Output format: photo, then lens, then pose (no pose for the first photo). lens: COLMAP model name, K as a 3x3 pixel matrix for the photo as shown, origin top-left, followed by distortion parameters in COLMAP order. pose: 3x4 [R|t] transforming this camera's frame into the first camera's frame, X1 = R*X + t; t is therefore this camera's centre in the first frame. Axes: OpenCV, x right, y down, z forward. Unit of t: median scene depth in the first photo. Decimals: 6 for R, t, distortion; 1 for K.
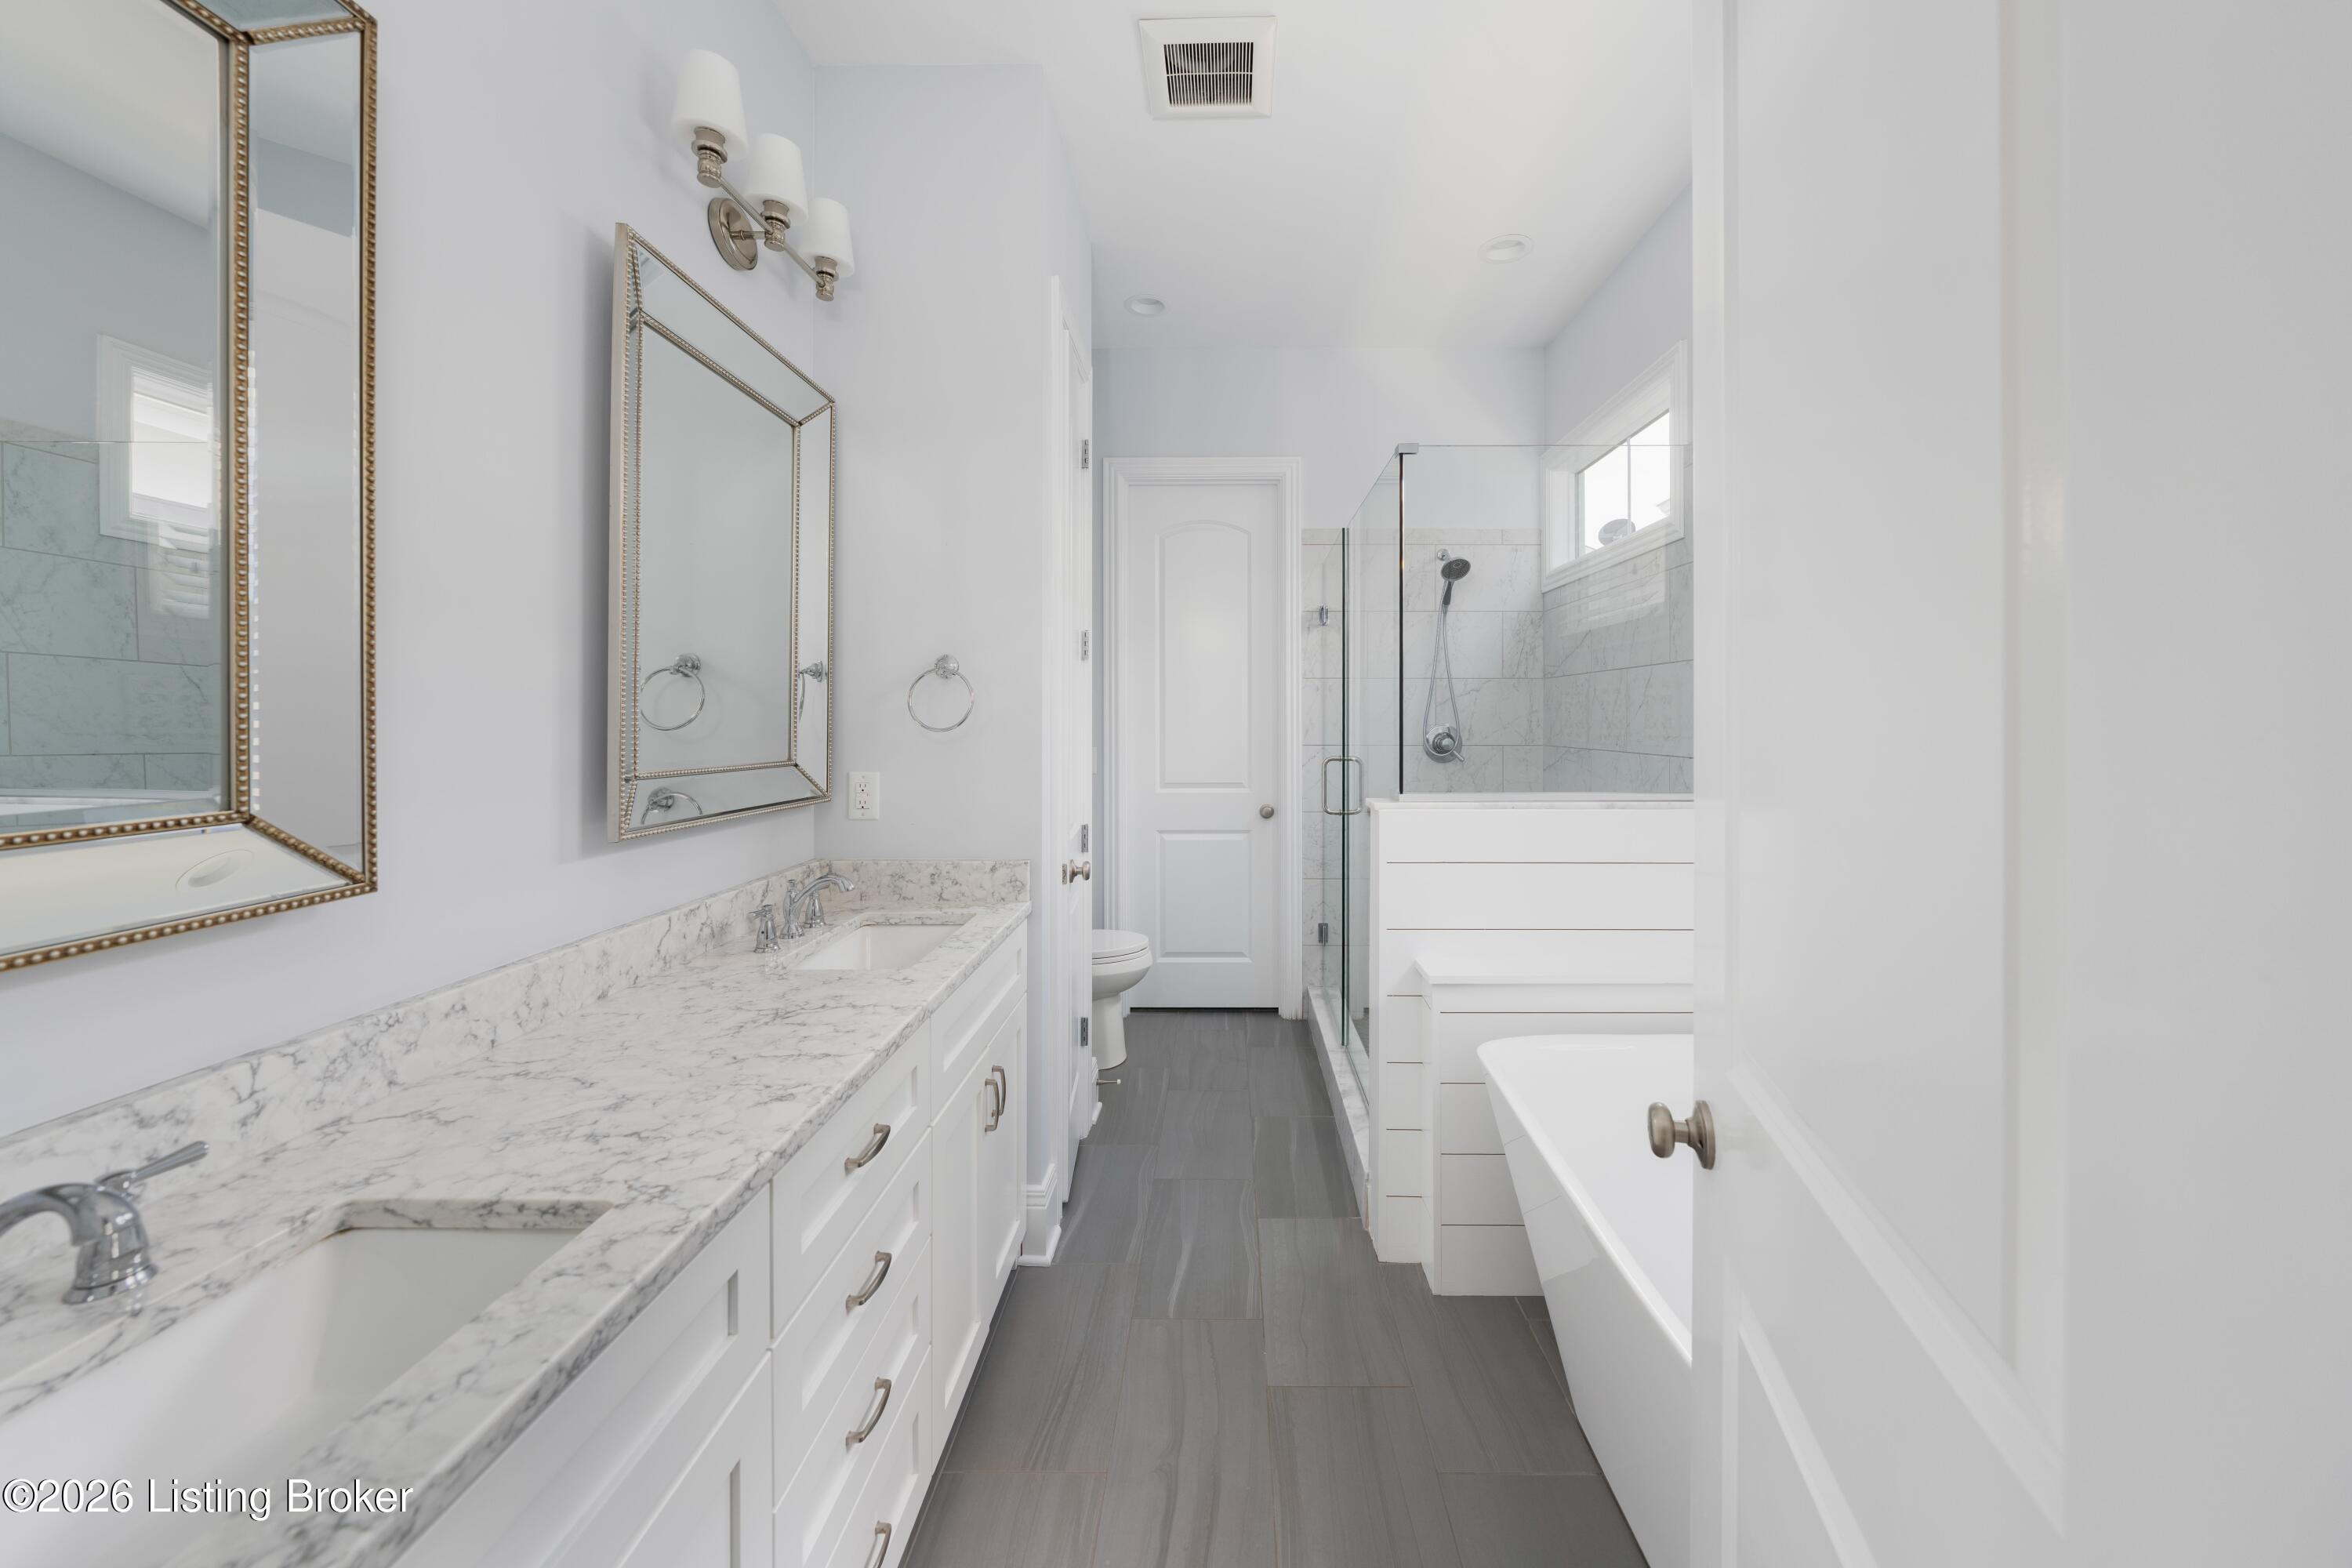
lens RADIAL K [[819.7, 0, 1204.9], [0, 819.7, 715.7], [0, 0, 1]] dist [-0.003569, 0.000613]
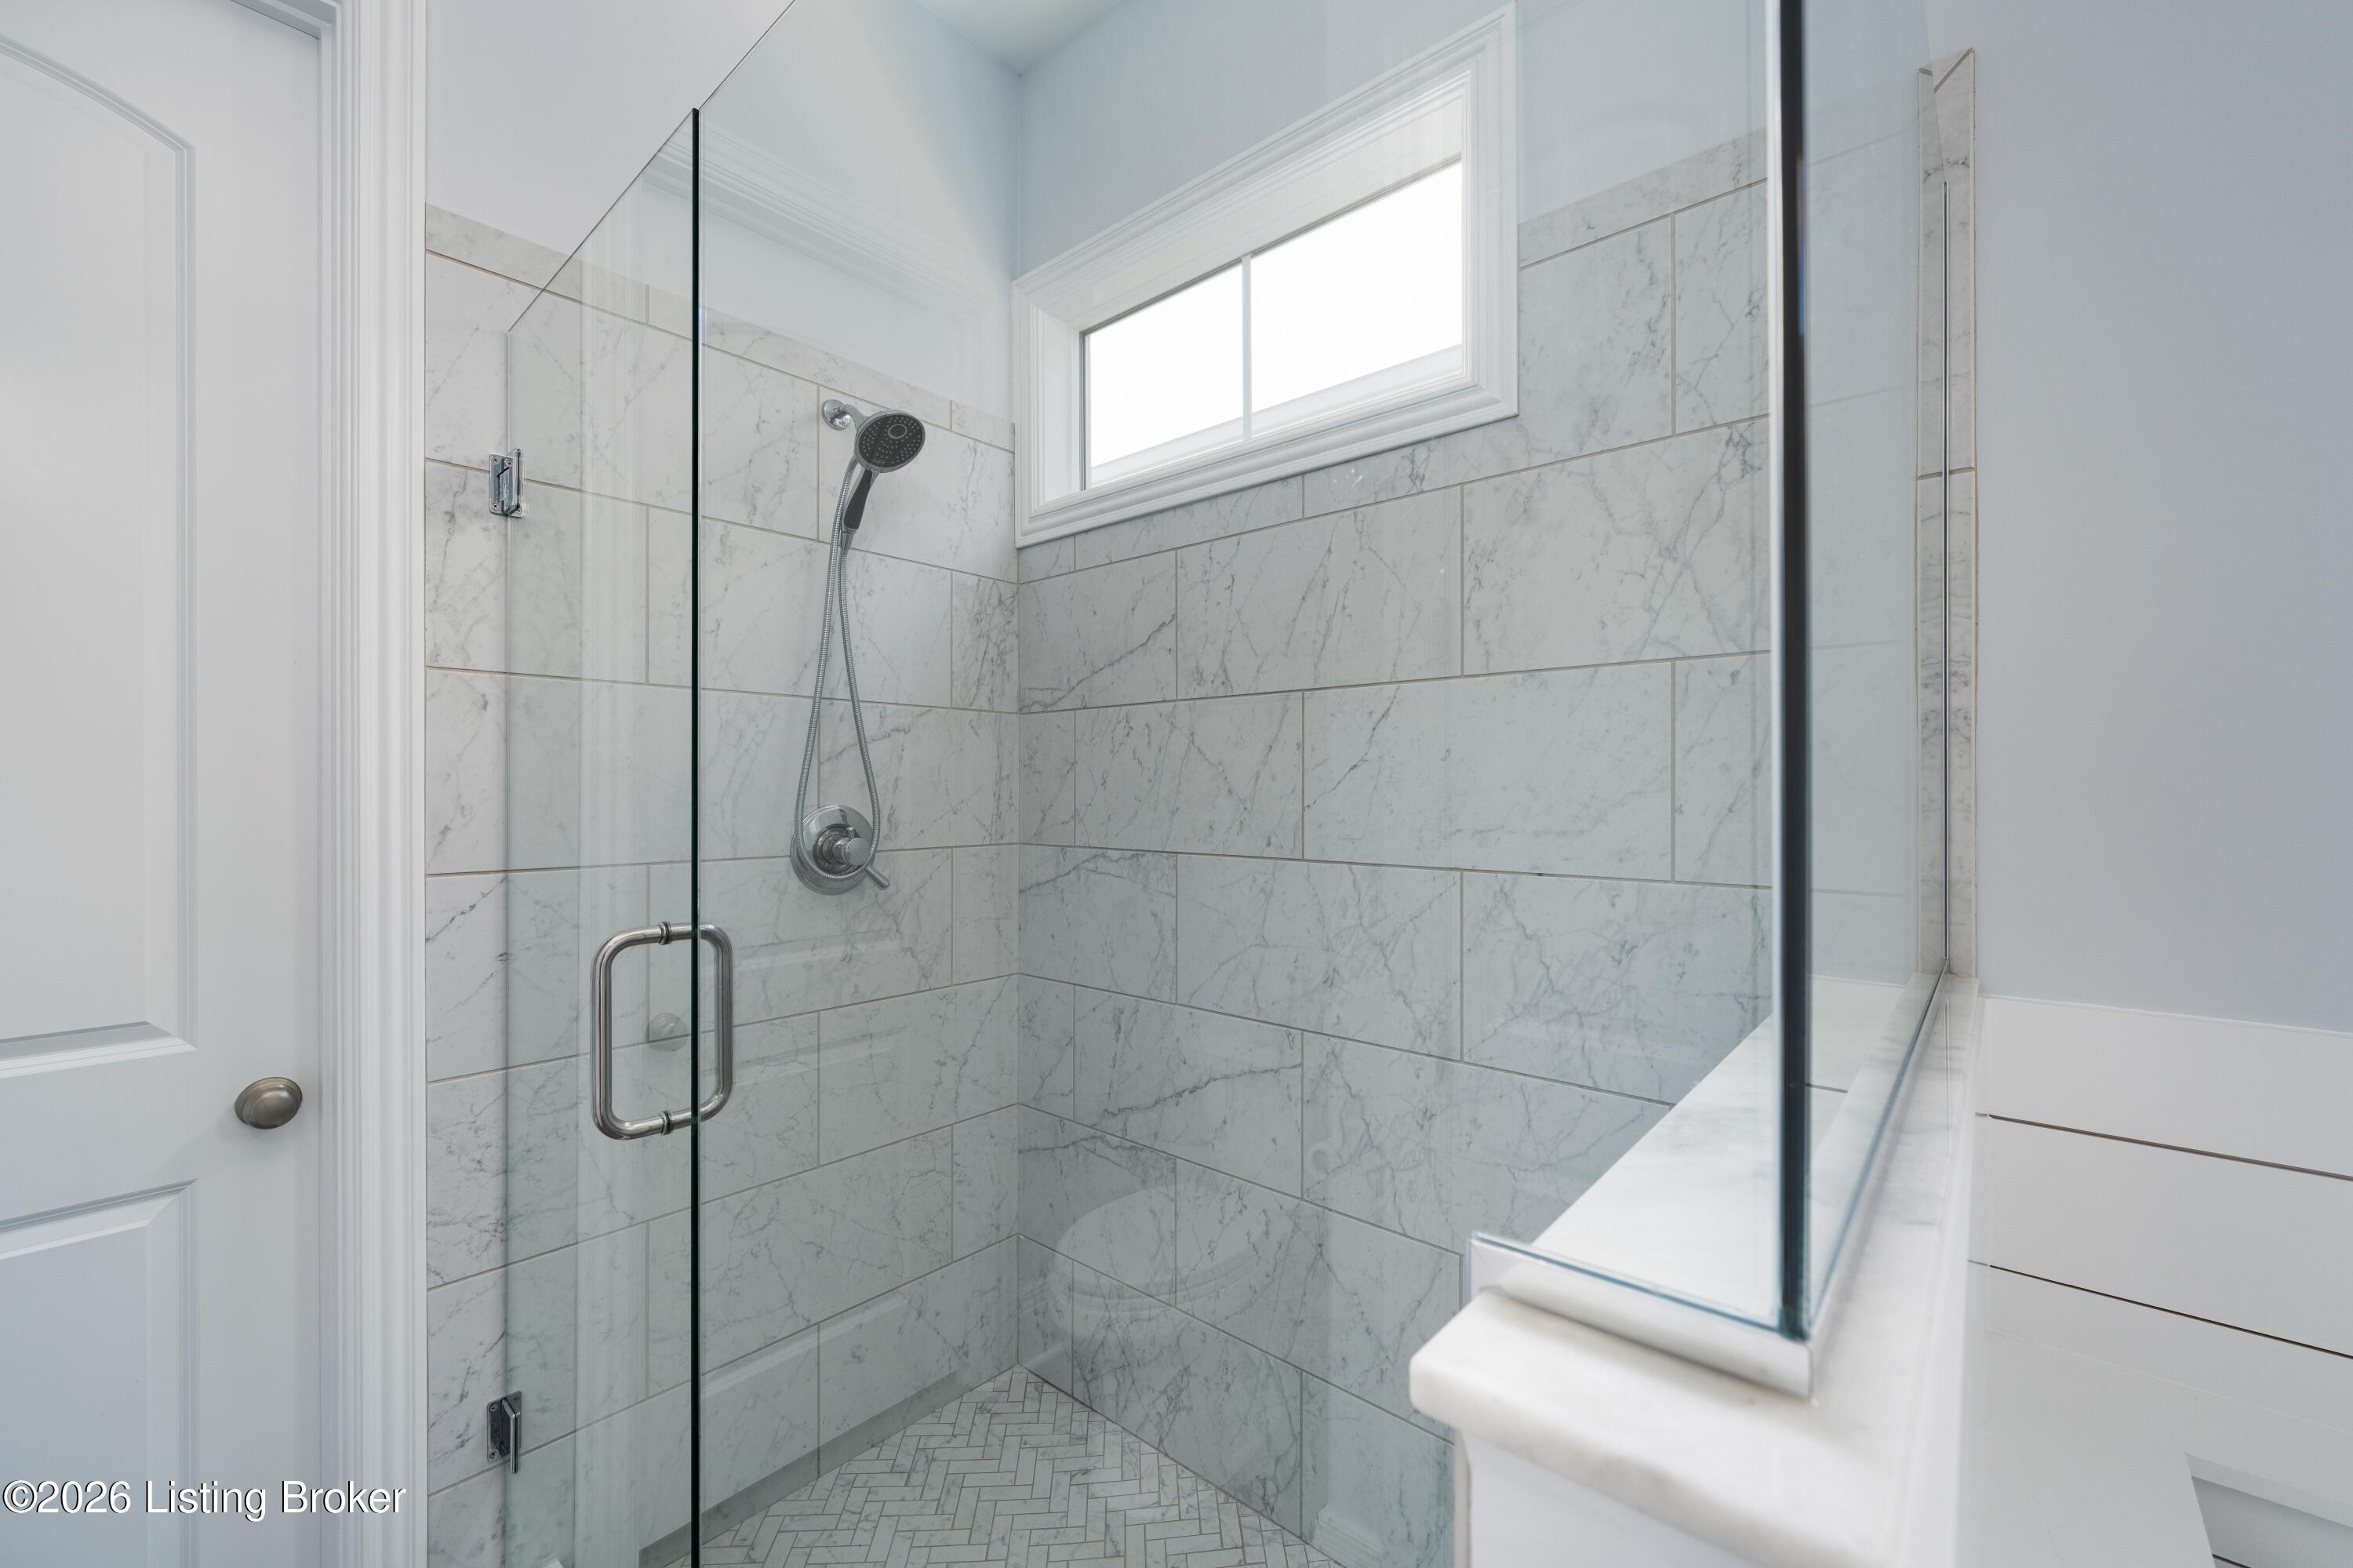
lens RADIAL K [[954.0, 0, 1213.8], [0, 954.0, 792.6], [0, 0, 1]] dist [-0.007354, -0.000277]
pose [[0.633674, -0.000044, 0.773600, 0.030280], [-0.003763, 0.999988, 0.003140, 0.001842], [-0.773591, -0.004901, 0.633666, 0.587393]]
